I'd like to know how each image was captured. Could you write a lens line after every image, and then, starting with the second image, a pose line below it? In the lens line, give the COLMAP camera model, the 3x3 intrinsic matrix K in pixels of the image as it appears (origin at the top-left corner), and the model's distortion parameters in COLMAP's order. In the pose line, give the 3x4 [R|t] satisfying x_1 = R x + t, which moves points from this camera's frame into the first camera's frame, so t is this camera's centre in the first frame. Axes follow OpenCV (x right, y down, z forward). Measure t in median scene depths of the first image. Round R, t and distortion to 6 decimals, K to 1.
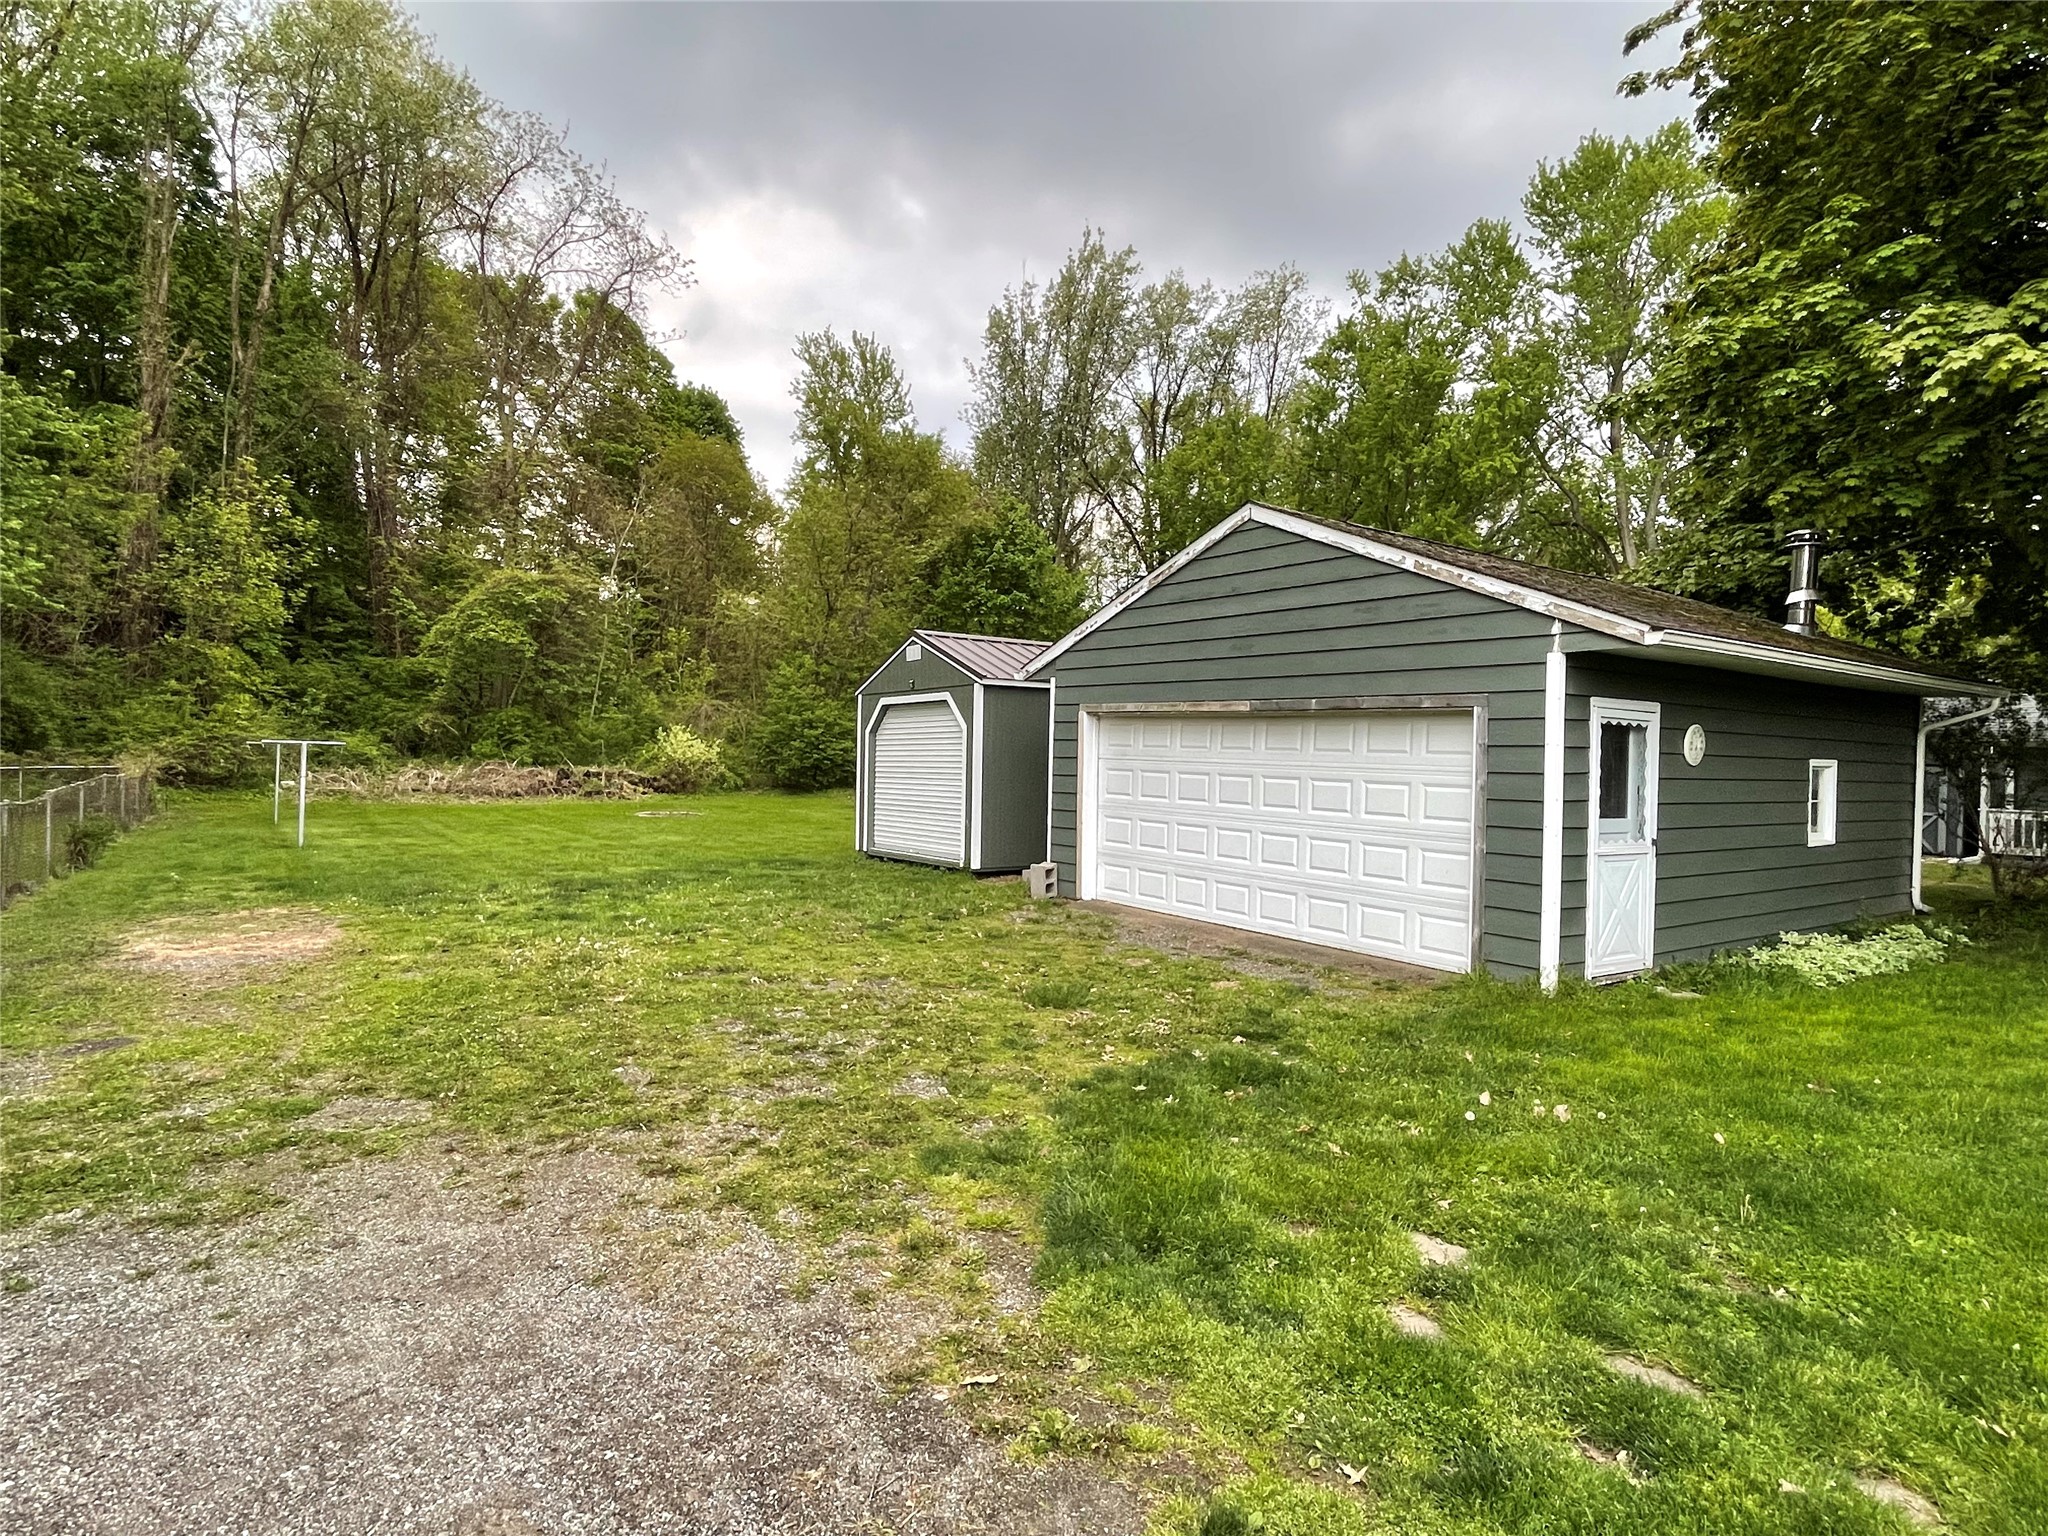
lens RADIAL K [[1081.3, 0, 985.4], [0, 1081.3, 766.8], [0, 0, 1]] dist [-0.002992, -0.000059]
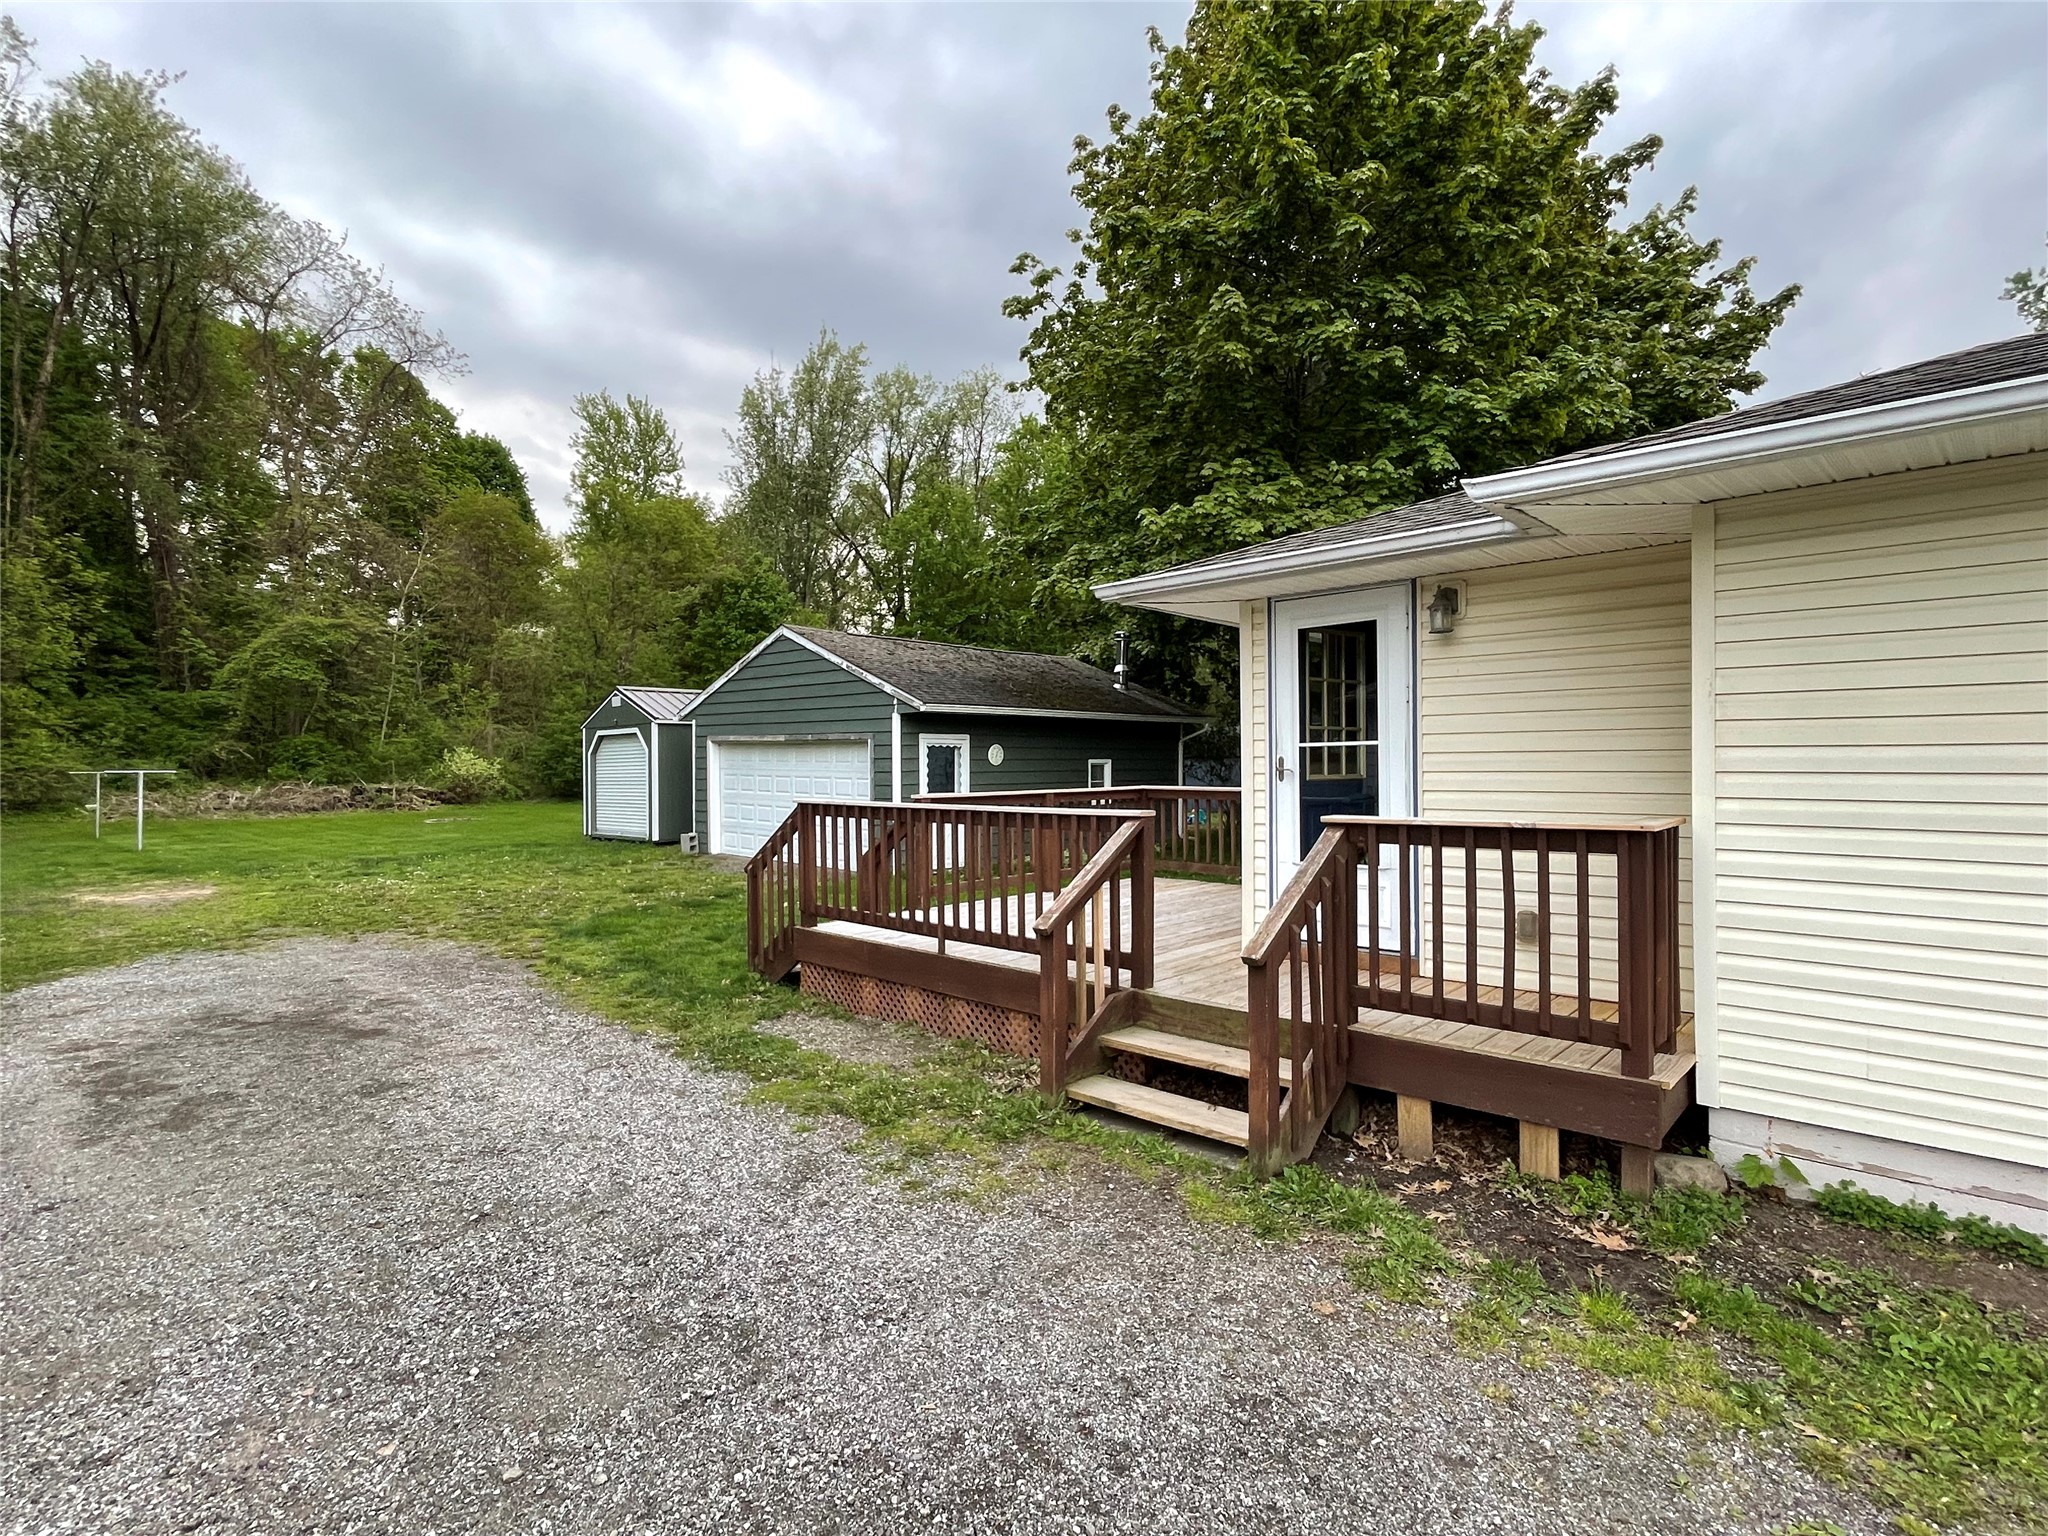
lens RADIAL K [[1029.2, 0, 1020.1], [0, 1029.2, 762.4], [0, 0, 1]] dist [-0.001308, -0.000091]
pose [[0.978619, -0.026229, 0.204001, 0.079731], [0.027815, 0.999601, -0.004908, 0.001093], [-0.203791, 0.010477, 0.978958, -0.219317]]
